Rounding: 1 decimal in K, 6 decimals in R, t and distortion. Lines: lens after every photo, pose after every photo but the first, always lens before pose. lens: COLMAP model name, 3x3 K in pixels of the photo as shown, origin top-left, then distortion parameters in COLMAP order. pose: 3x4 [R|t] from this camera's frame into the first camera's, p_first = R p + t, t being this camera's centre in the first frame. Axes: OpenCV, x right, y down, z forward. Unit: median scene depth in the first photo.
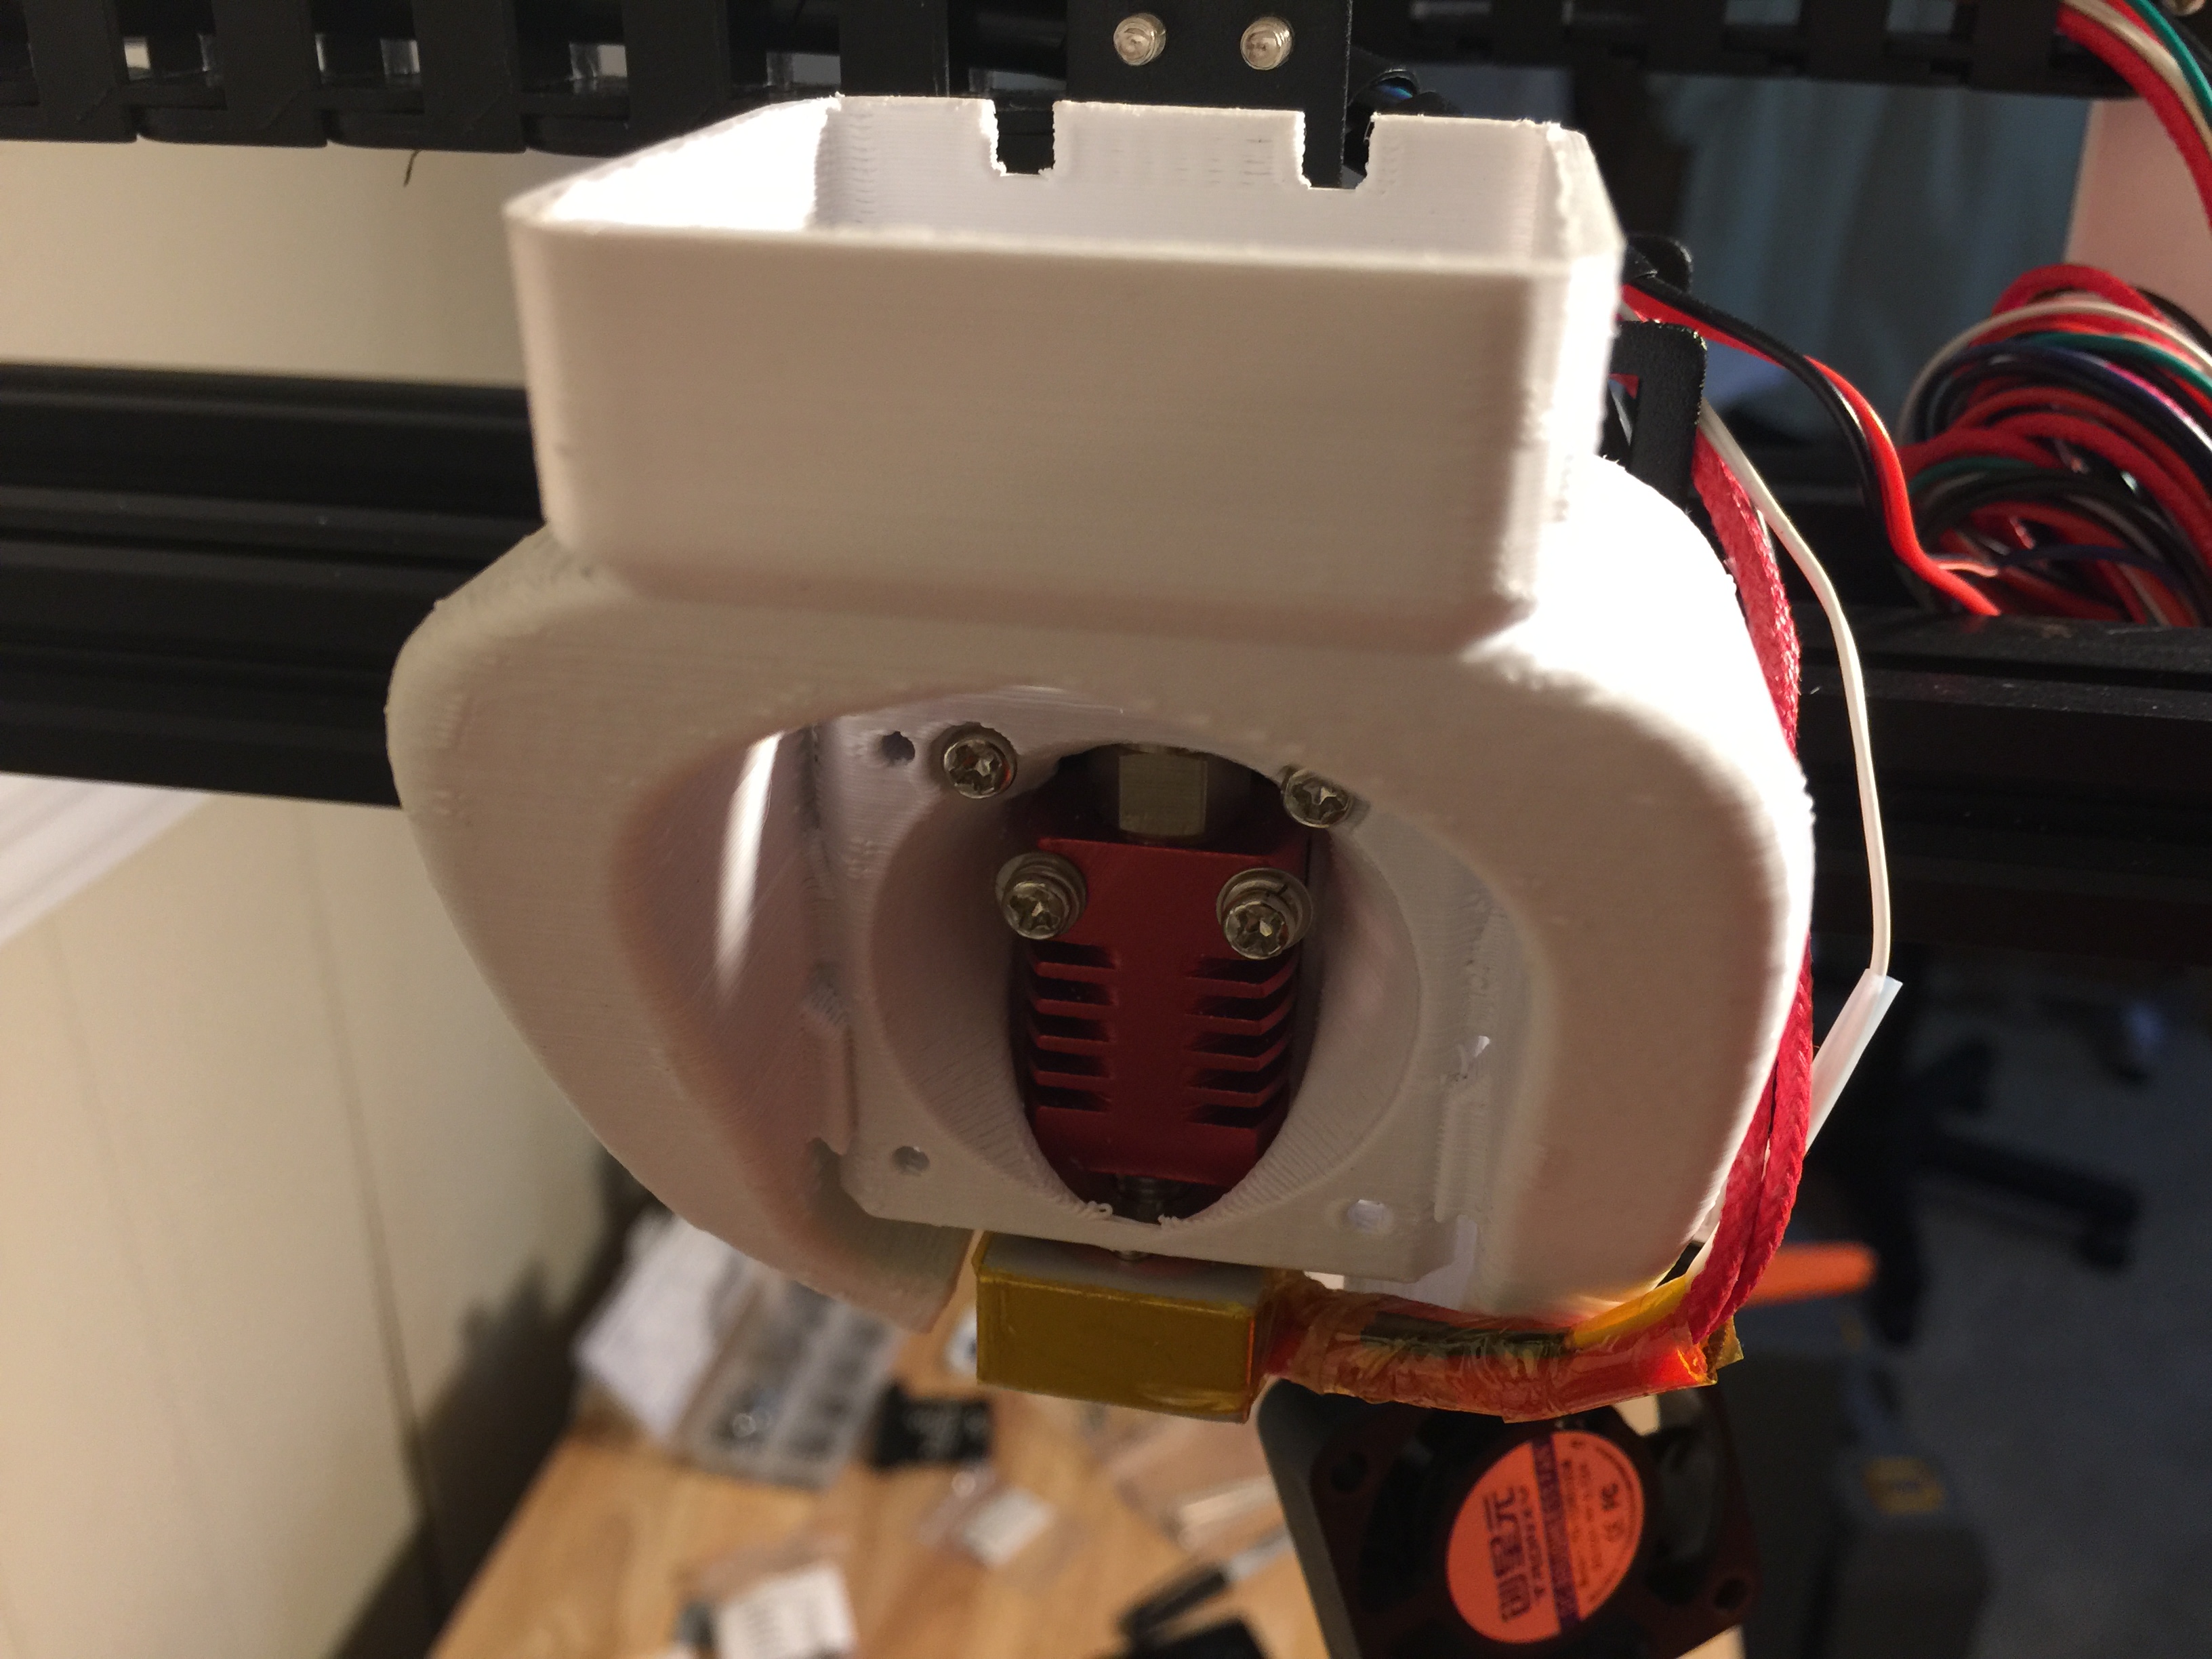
lens RADIAL K [[1956.9, 0, 1130.8], [0, 1956.9, 743.6], [0, 0, 1]] dist [-0.013773, -0.011399]
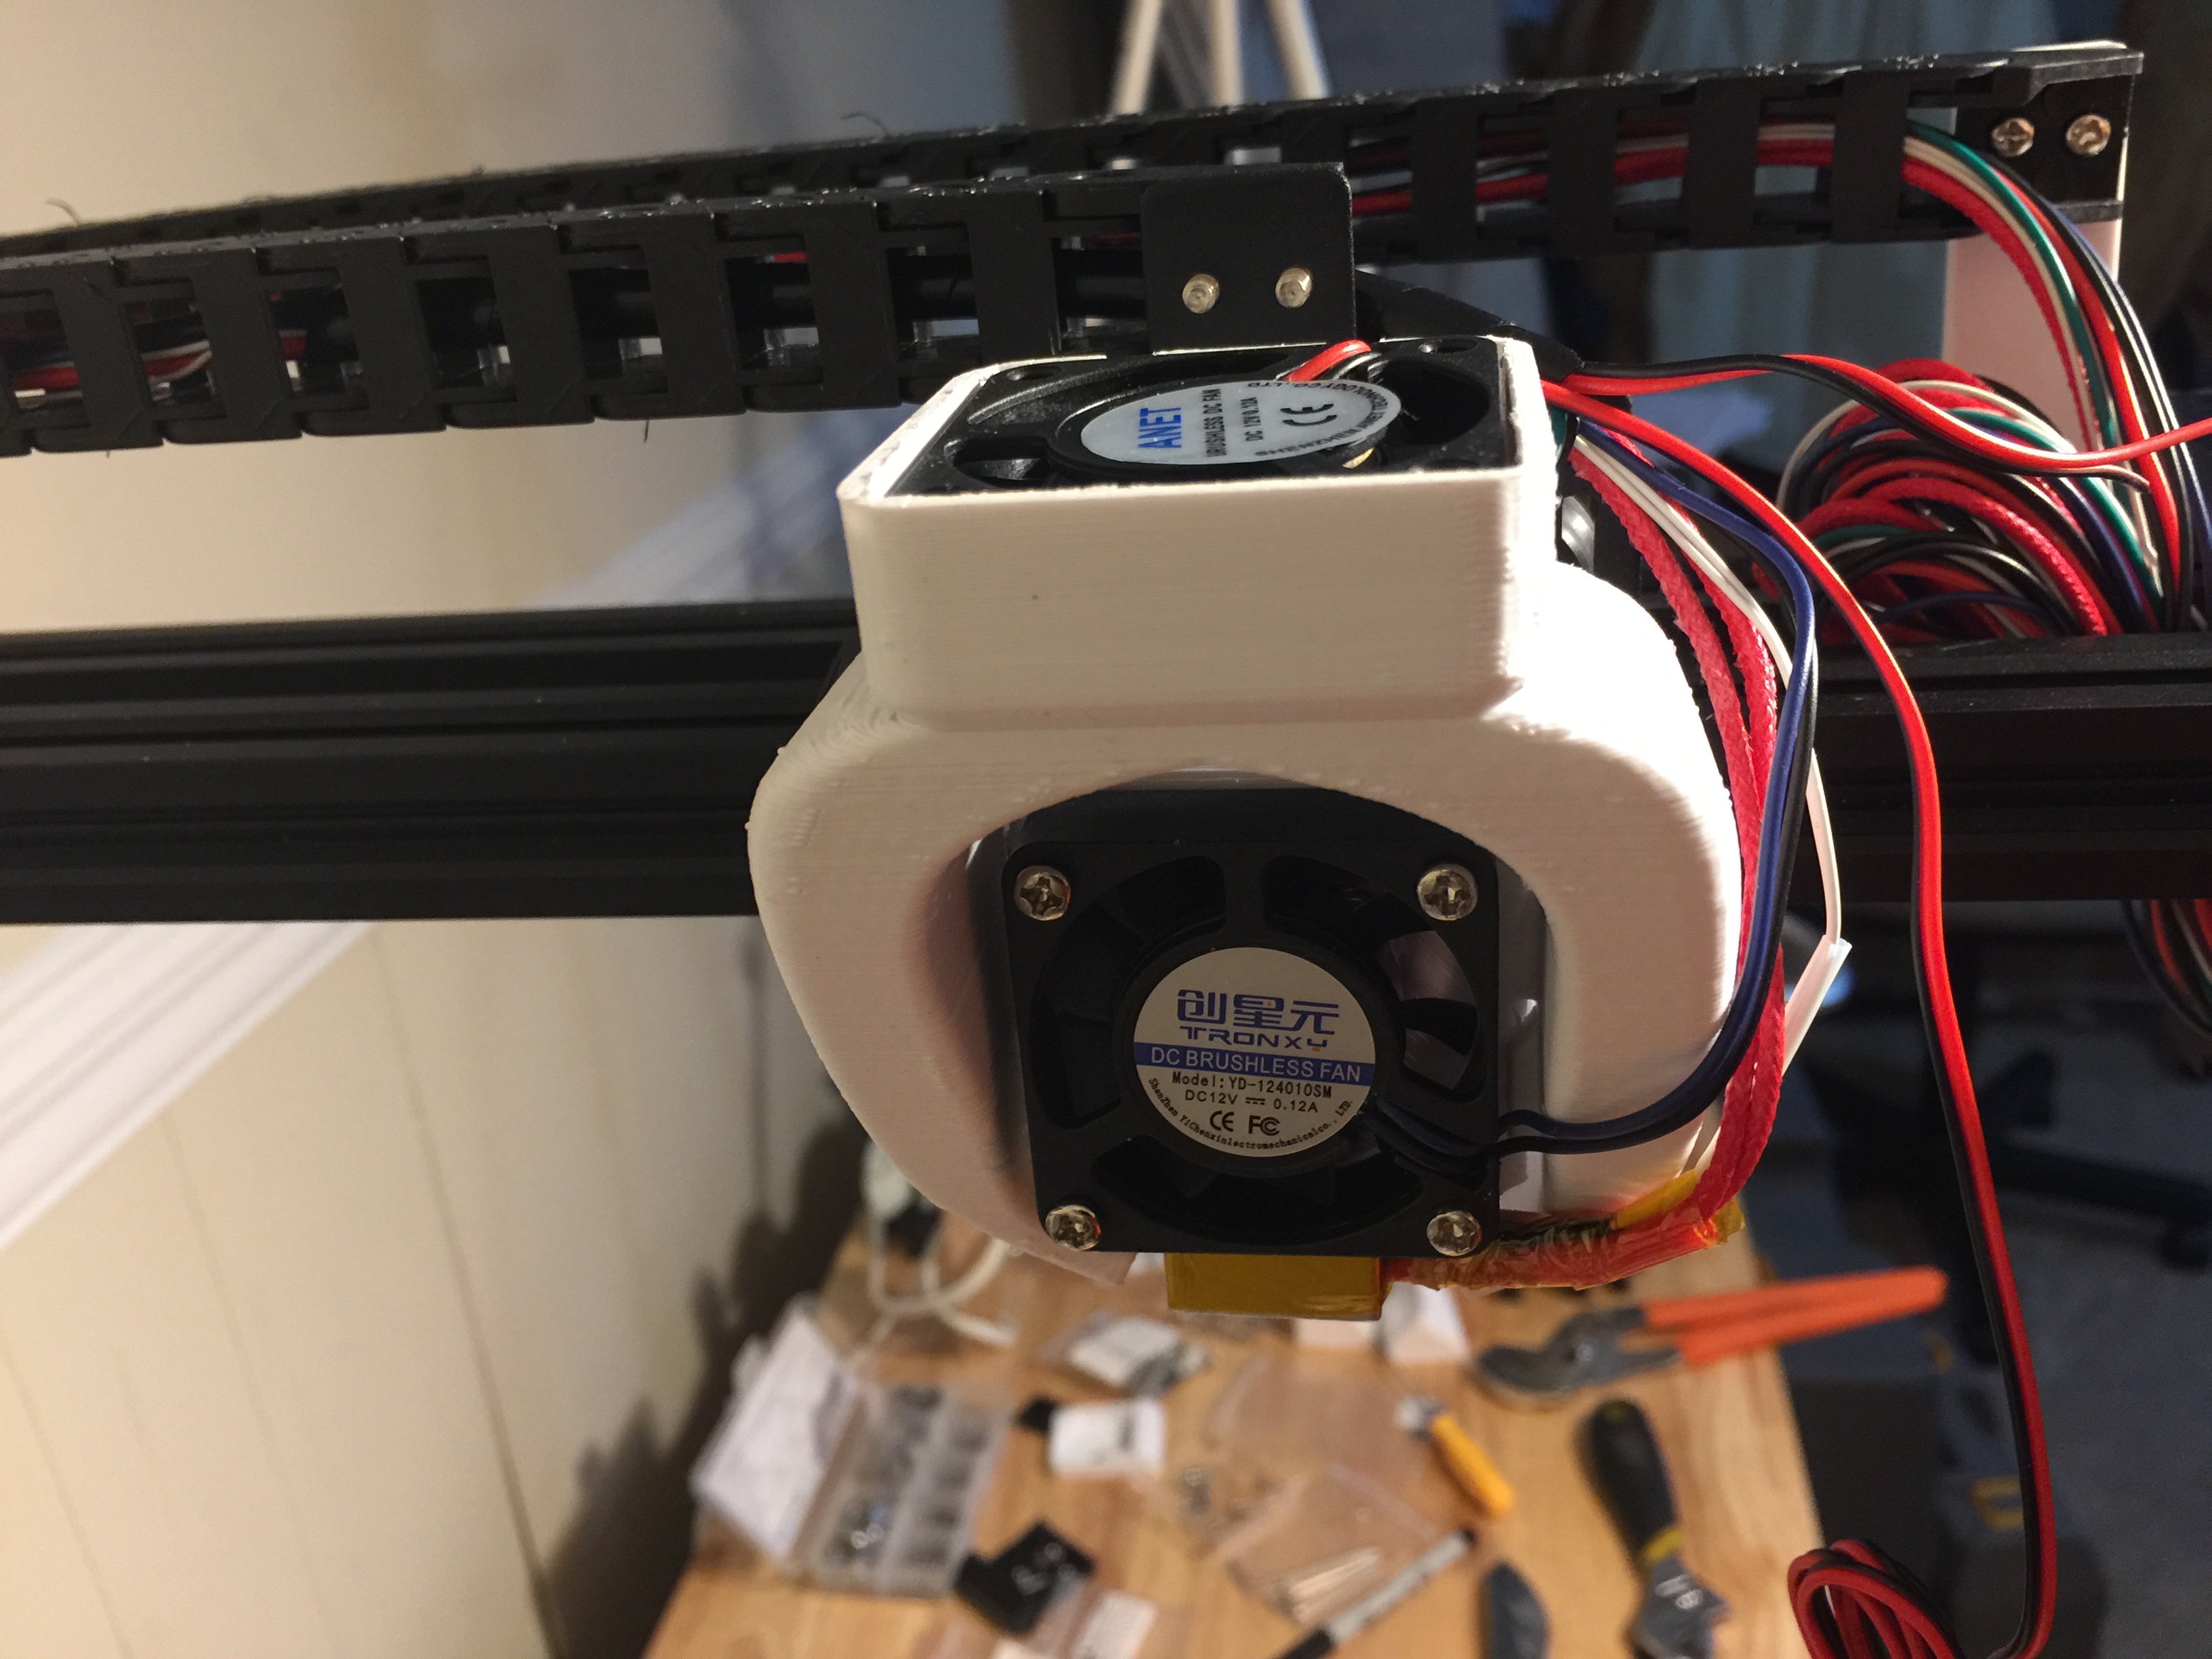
lens RADIAL K [[2023.0, 0, 1106.0], [0, 2023.0, 829.5], [0, 0, 1]] dist [0.045334, -0.089350]
pose [[0.994989, -0.097767, -0.020959, -0.062340], [0.097525, 0.995157, -0.012304, 0.022421], [0.022061, 0.010198, 0.999705, -0.381009]]
